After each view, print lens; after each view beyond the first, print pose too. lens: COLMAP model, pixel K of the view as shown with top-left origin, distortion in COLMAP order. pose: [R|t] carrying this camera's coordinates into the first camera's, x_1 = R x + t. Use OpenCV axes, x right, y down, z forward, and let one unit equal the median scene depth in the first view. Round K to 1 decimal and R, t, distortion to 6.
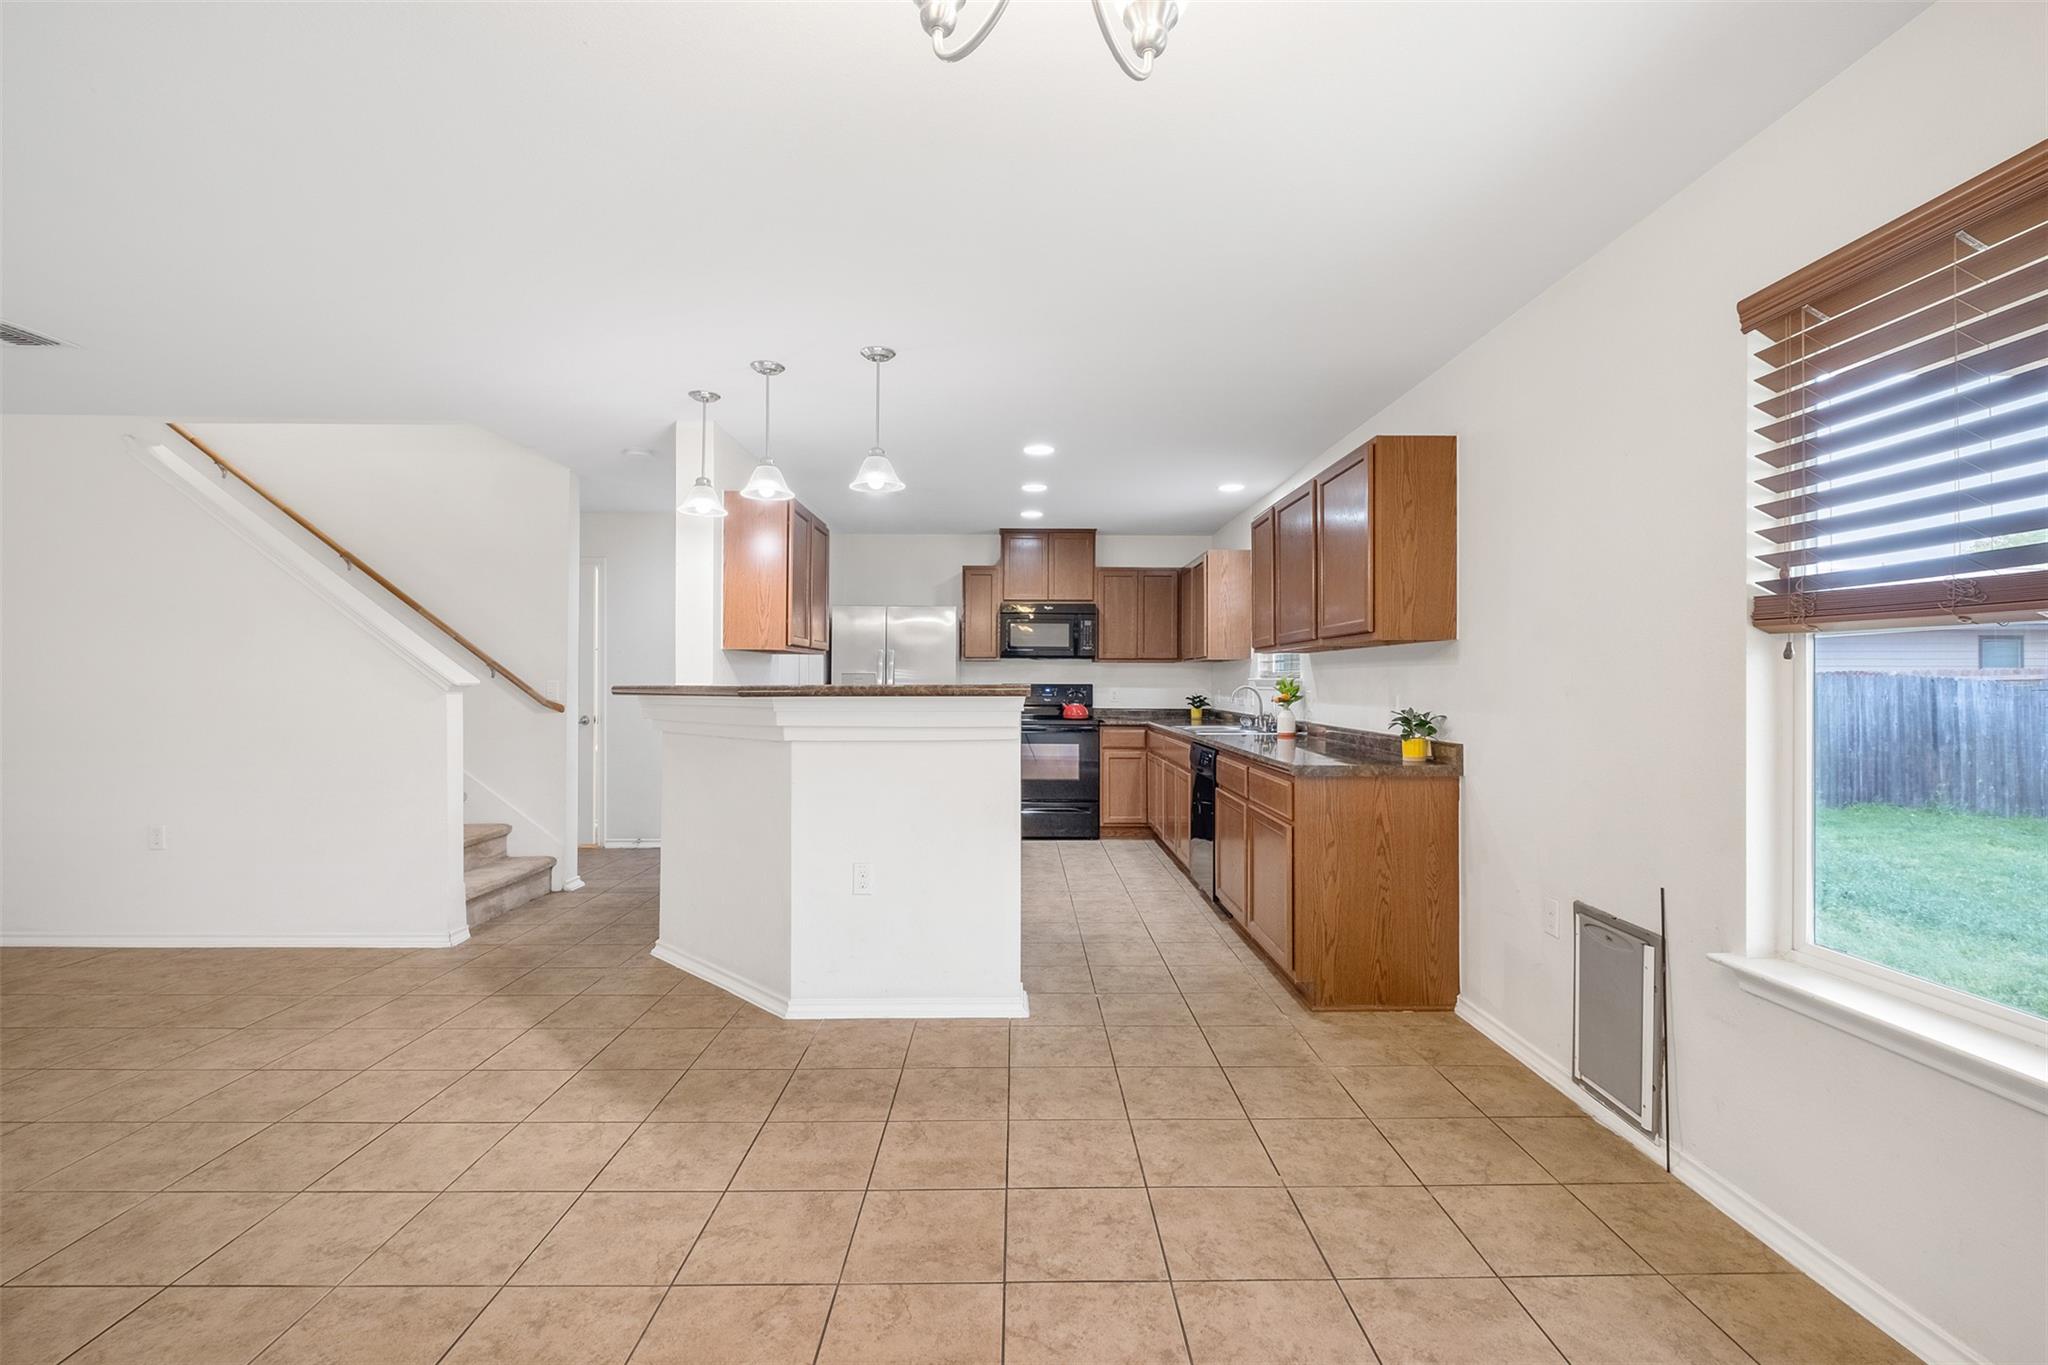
lens RADIAL K [[890.6, 0, 1017.2], [0, 890.6, 671.2], [0, 0, 1]] dist [-0.000250, -0.004181]
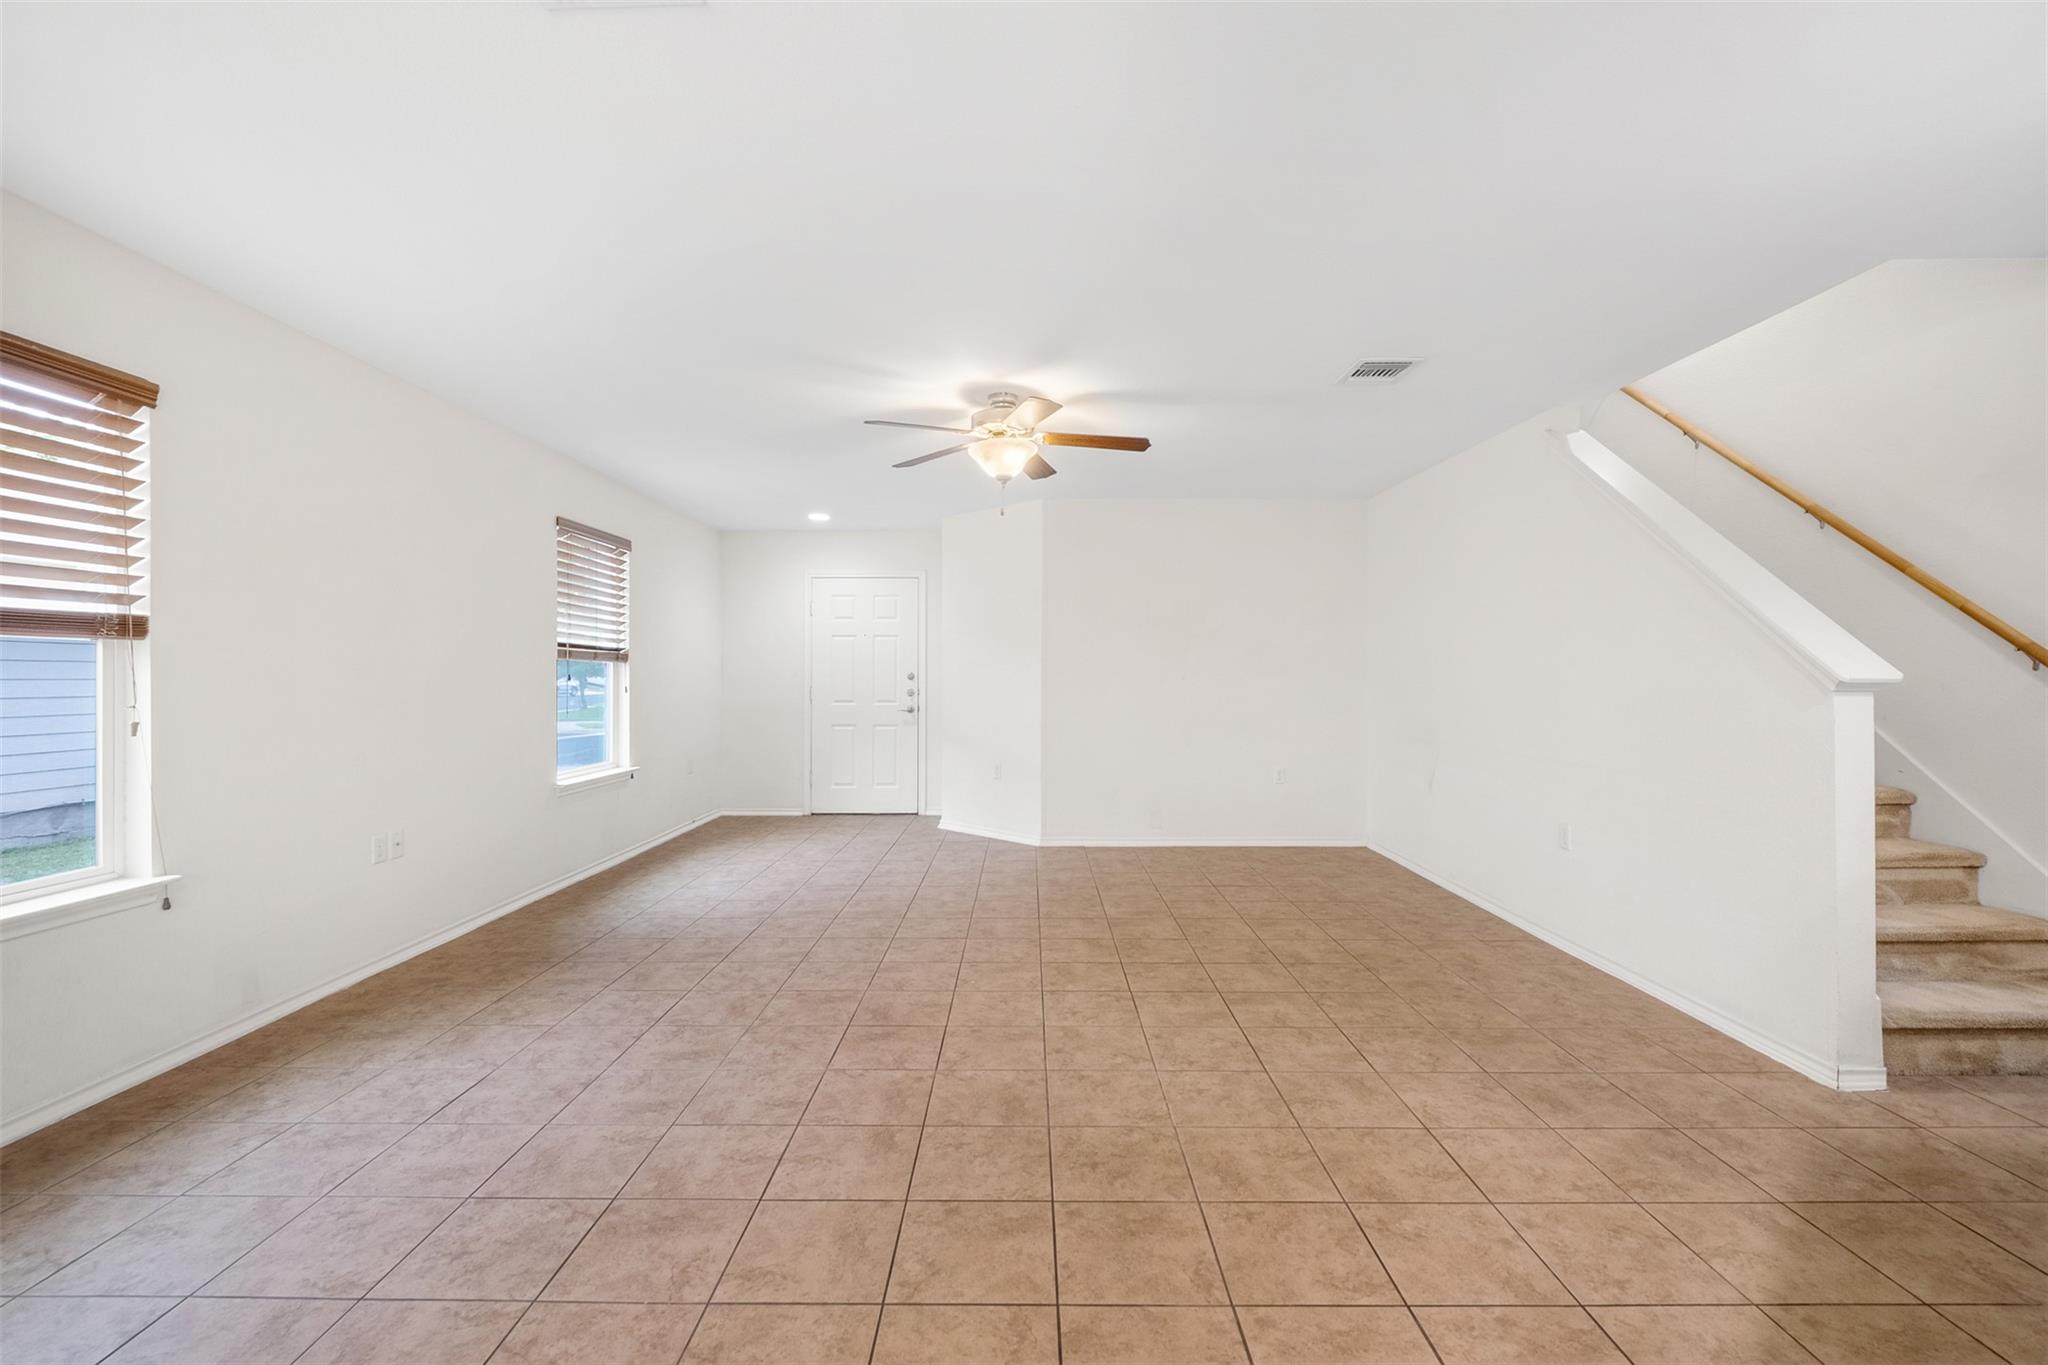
lens RADIAL K [[890.6, 0, 1040.6], [0, 890.6, 673.8], [0, 0, 1]] dist [-0.000250, -0.004181]
pose [[-0.000942, 0.000502, -0.999999, 0.004095], [0.008735, 0.999962, 0.000494, 0.005043], [0.999961, -0.008734, -0.000947, 0.550842]]
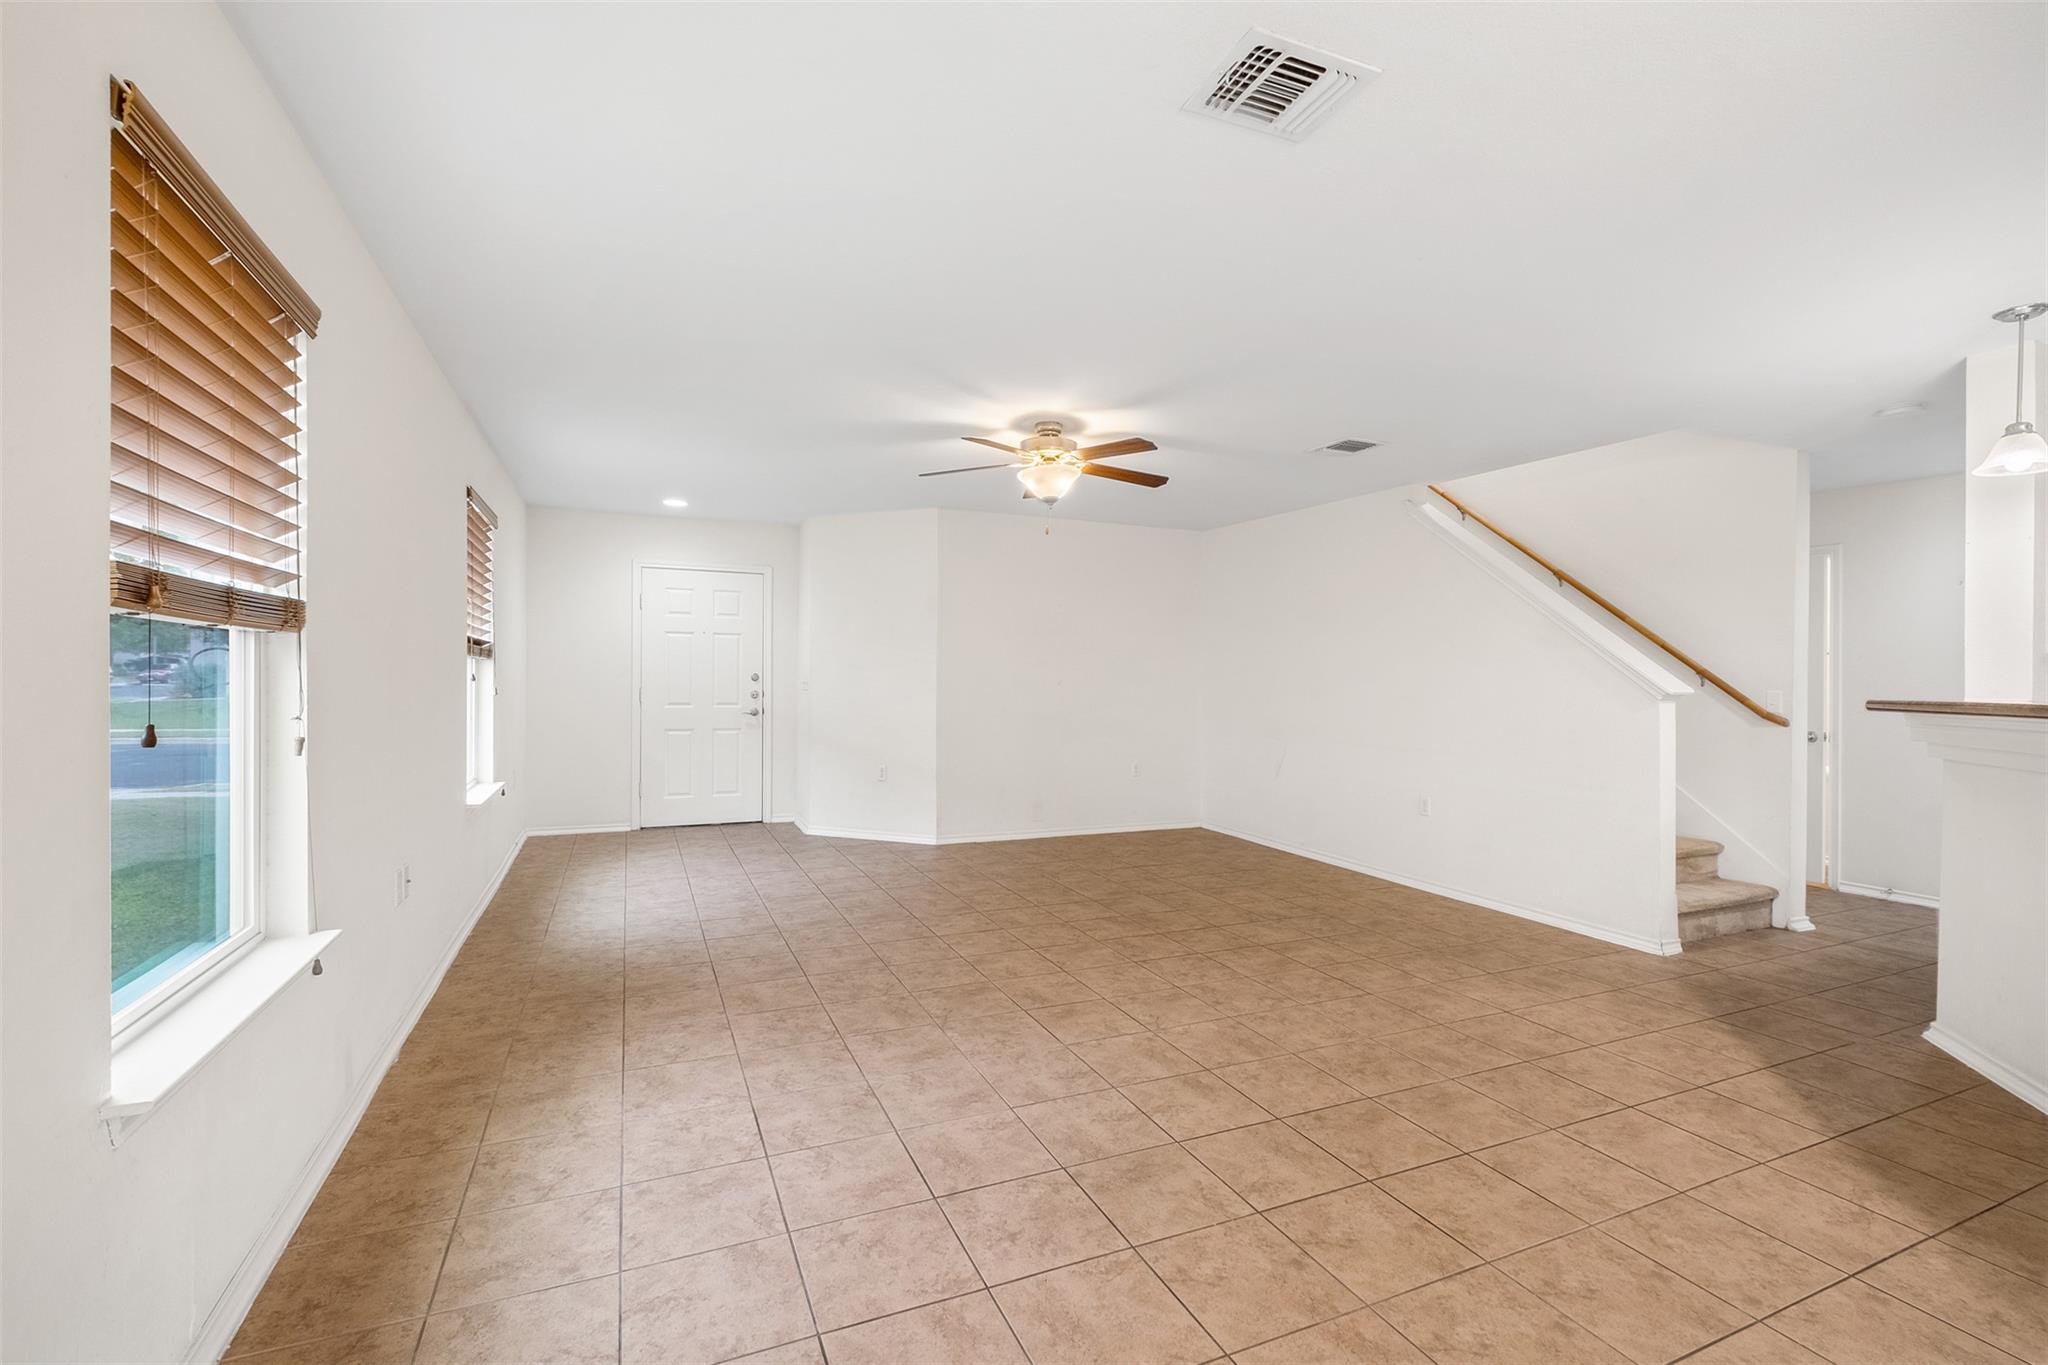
lens RADIAL K [[890.6, 0, 1040.2], [0, 890.6, 677.6], [0, 0, 1]] dist [-0.000250, -0.004181]
pose [[0.406330, 0.006053, -0.913706, -0.011271], [-0.005151, 0.999977, 0.004334, -0.005166], [0.913712, 0.002946, 0.406352, -0.061468]]
